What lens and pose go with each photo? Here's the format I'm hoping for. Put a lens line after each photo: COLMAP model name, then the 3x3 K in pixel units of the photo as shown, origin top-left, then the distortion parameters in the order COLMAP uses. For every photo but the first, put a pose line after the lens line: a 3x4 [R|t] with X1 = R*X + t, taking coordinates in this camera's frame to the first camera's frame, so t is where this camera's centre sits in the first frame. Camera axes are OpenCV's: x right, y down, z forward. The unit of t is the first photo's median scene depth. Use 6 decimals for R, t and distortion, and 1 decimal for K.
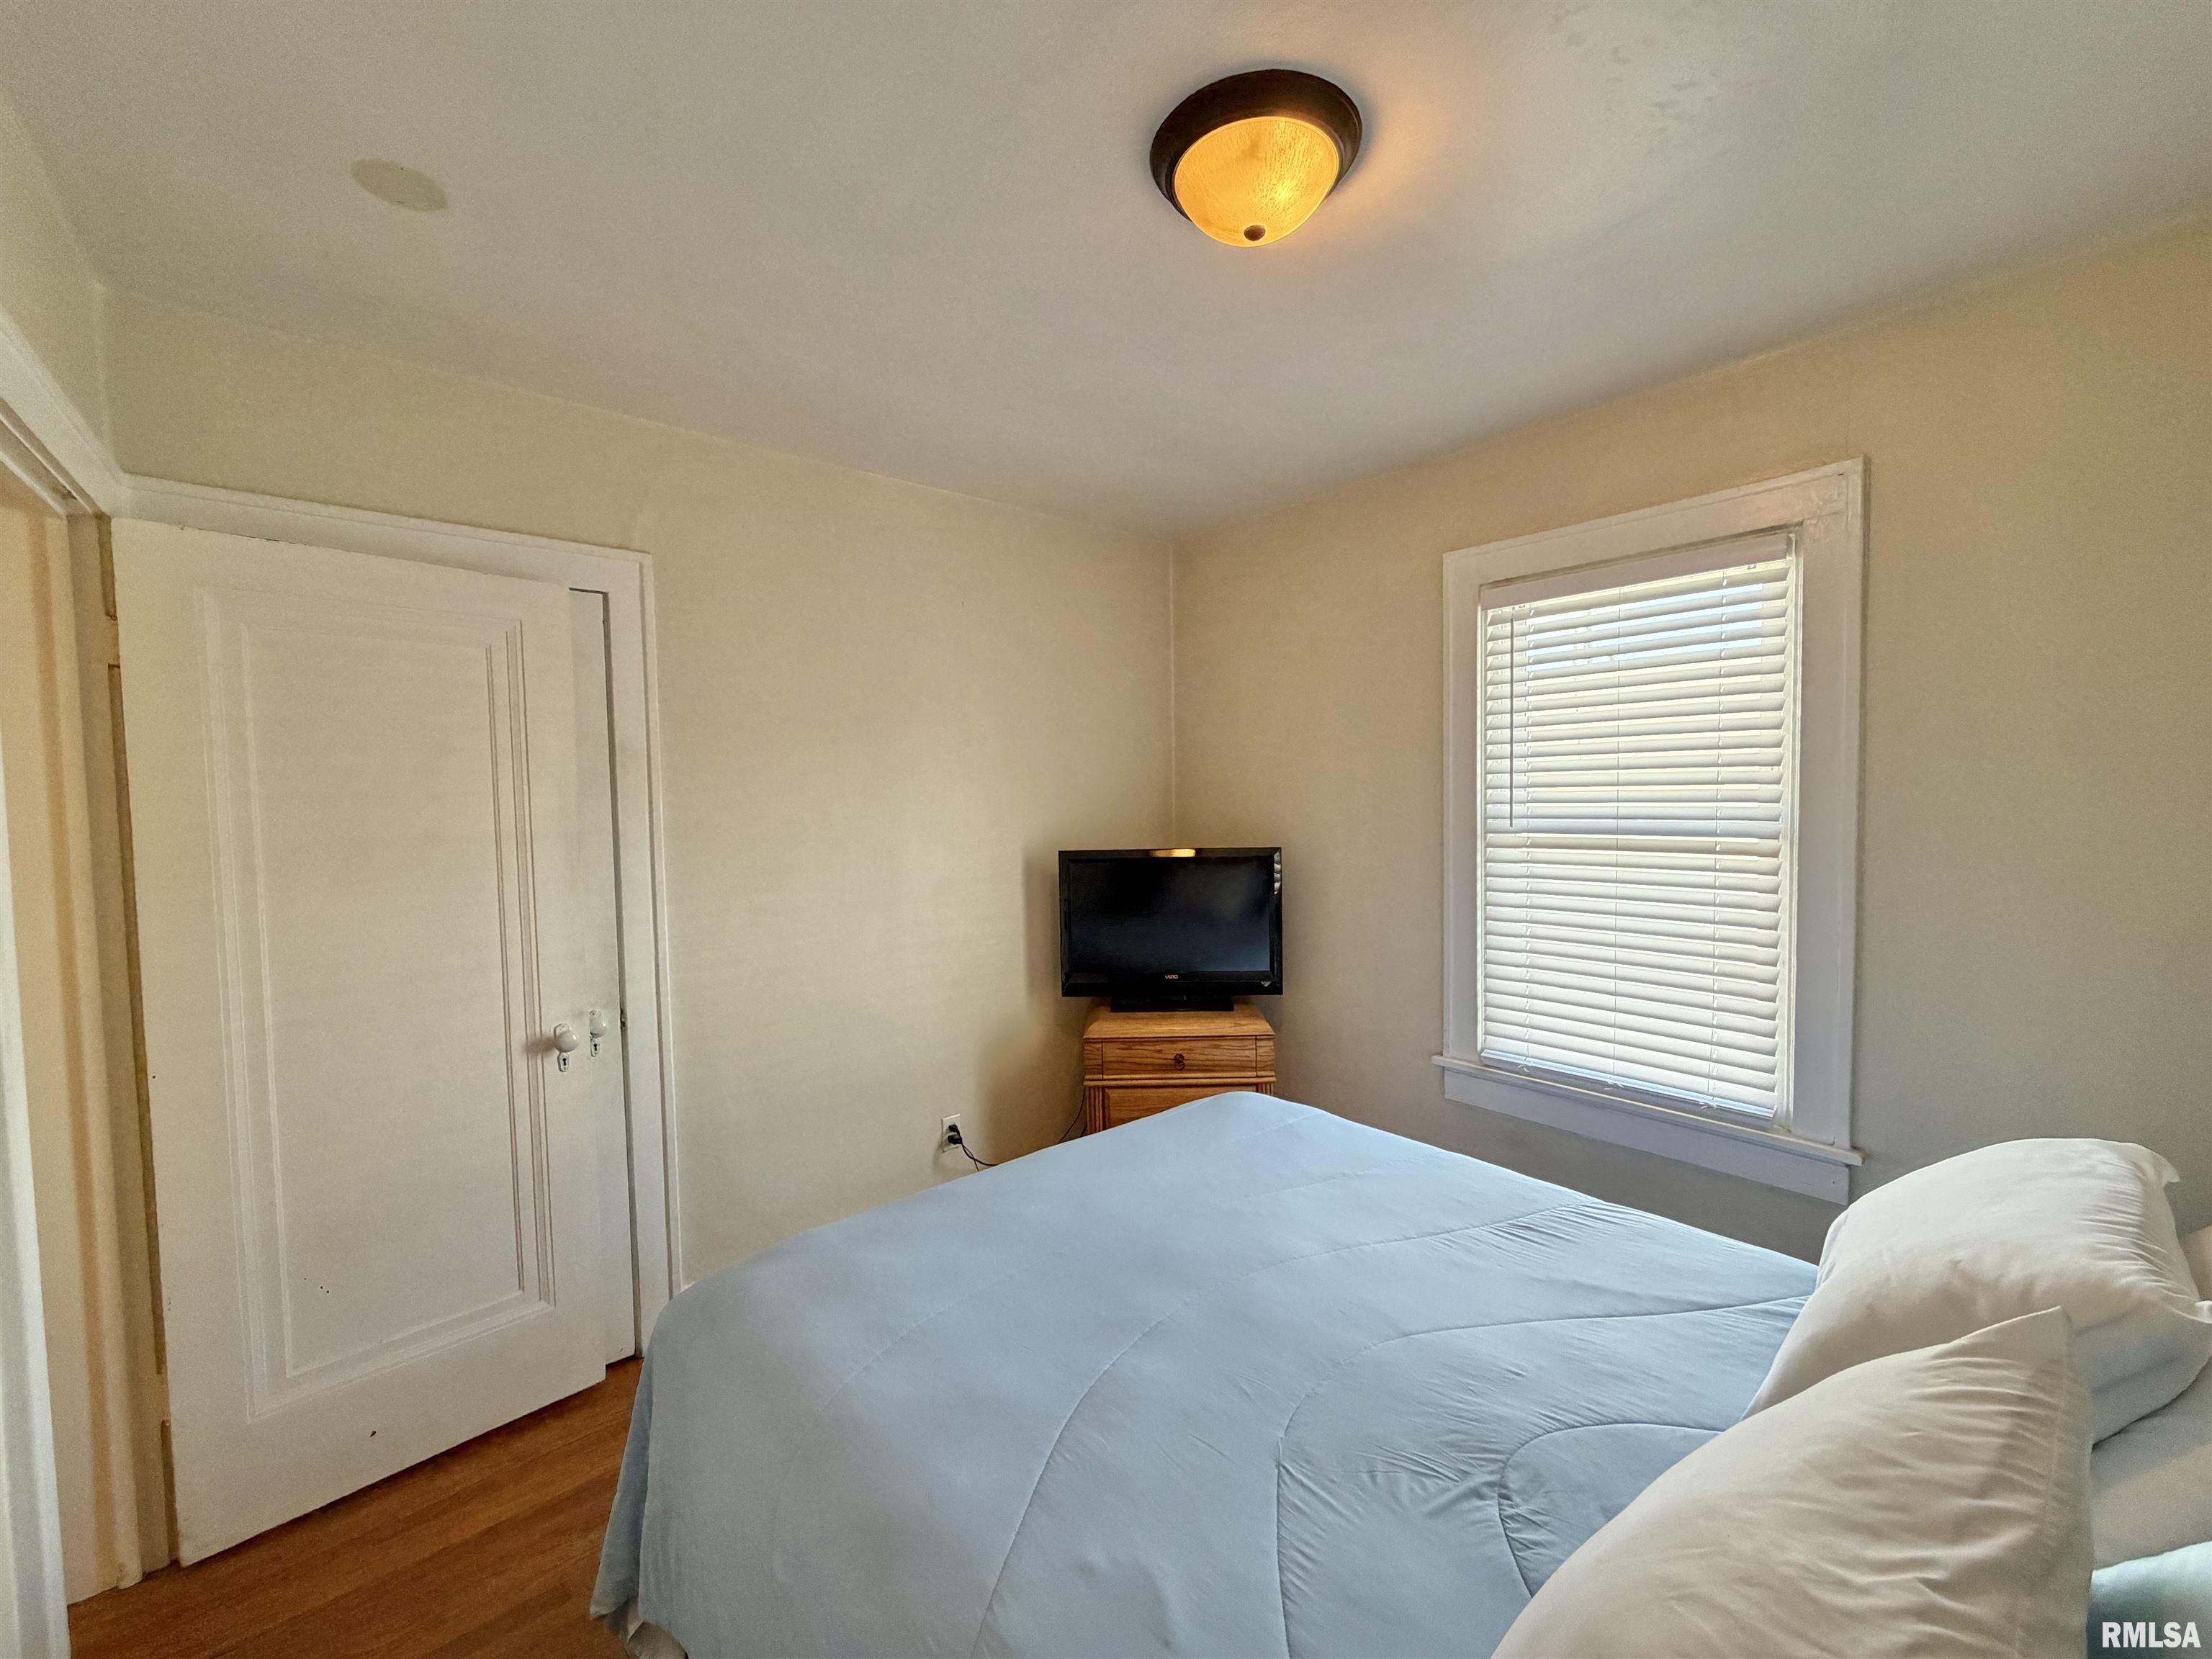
lens RADIAL K [[902.3, 0, 1117.9], [0, 902.3, 826.4], [0, 0, 1]] dist [0.003517, 0.000182]
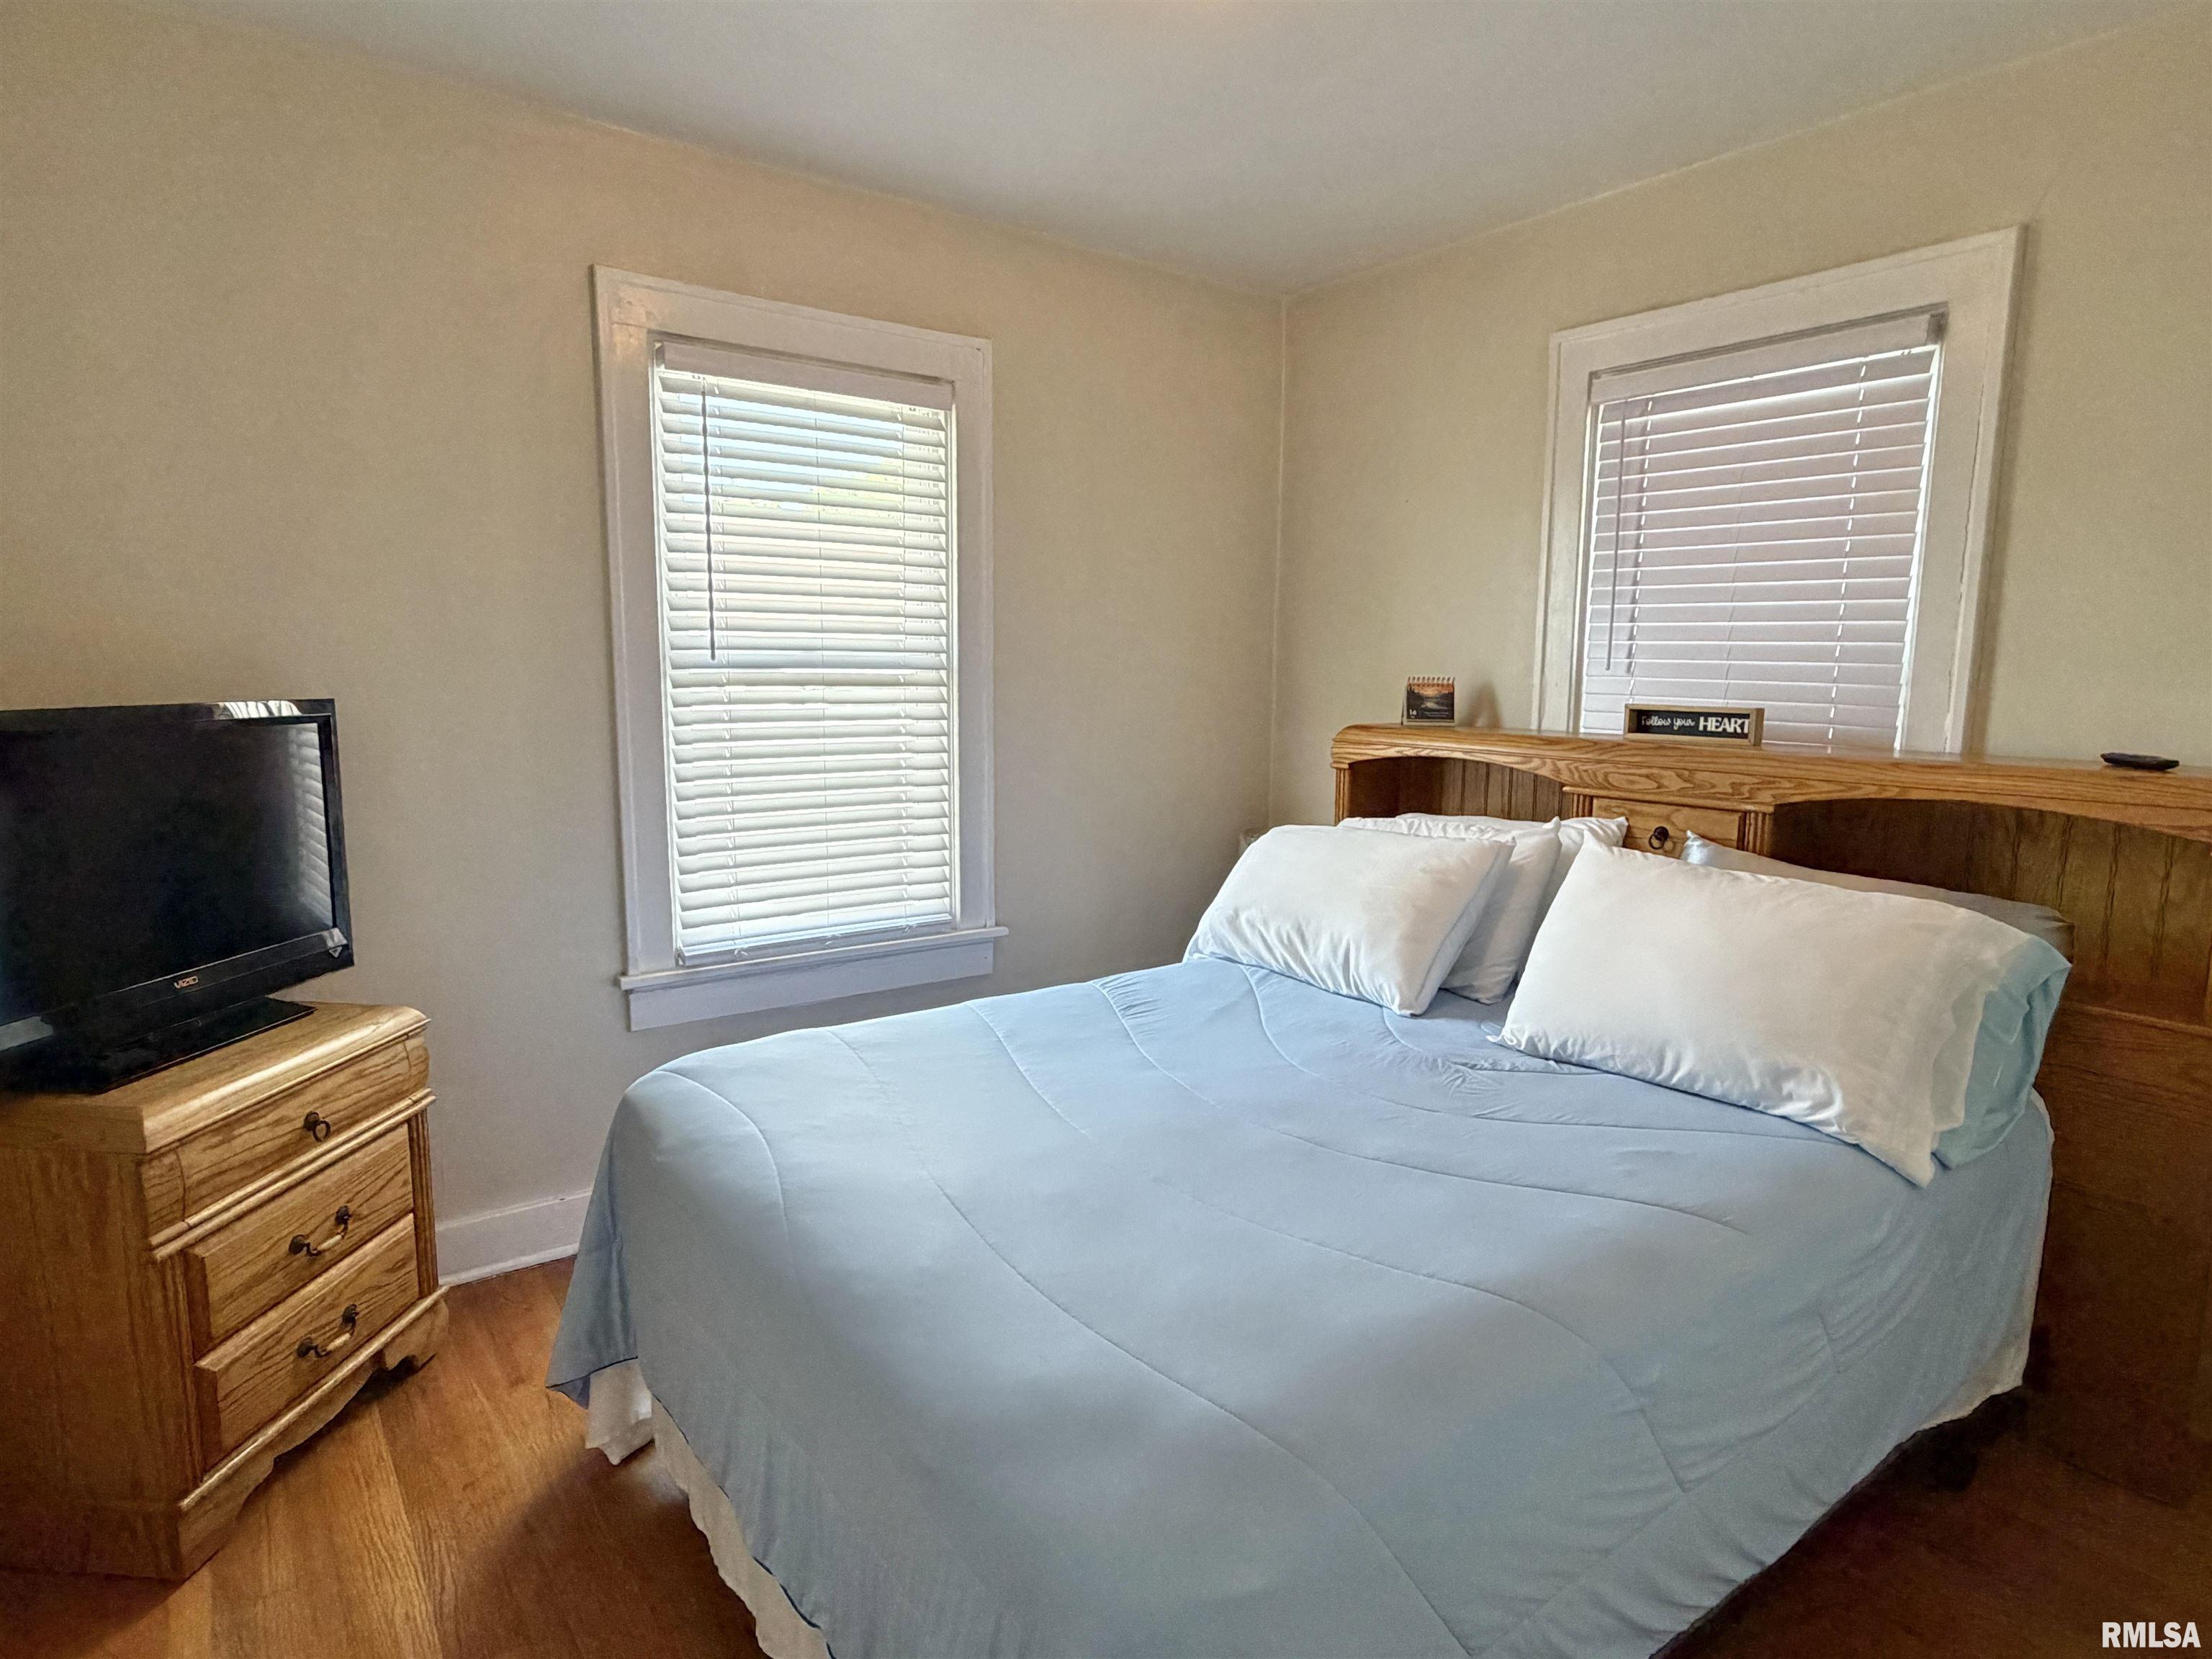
lens RADIAL K [[1219.6, 0, 1105.2], [0, 1219.6, 825.2], [0, 0, 1]] dist [0.007117, -0.001855]
pose [[0.072553, -0.109541, 0.991331, -0.630008], [0.032795, 0.993675, 0.107400, 0.041750], [-0.996825, 0.024719, 0.075687, 0.578520]]
